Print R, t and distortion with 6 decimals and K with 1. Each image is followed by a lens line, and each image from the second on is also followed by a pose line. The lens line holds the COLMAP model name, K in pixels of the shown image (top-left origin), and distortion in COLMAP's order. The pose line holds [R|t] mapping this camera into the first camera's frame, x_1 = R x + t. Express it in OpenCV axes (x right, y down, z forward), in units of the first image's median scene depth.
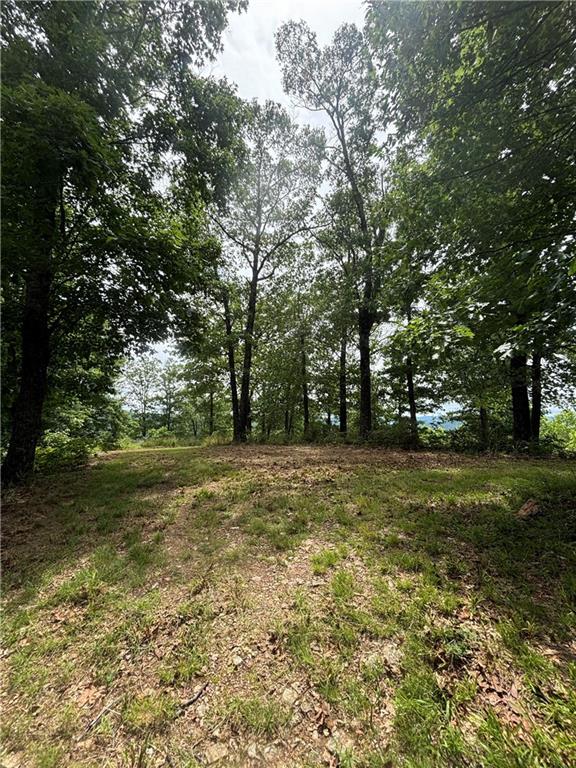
lens RADIAL K [[311.4, 0, 288.0], [0, 311.4, 384.0], [0, 0, 1]] dist [0.007818, 0.000059]
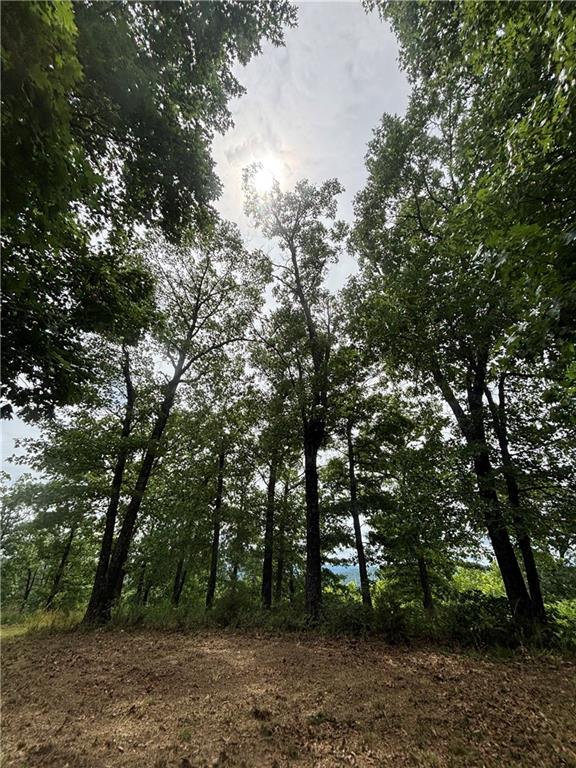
lens RADIAL K [[311.4, 0, 288.0], [0, 311.4, 384.0], [0, 0, 1]] dist [0.007818, 0.000059]
pose [[0.951796, 0.165572, 0.258204, -0.033564], [-0.046144, 0.909506, -0.413121, 0.004918], [-0.303239, 0.381293, 0.873305, 0.183202]]
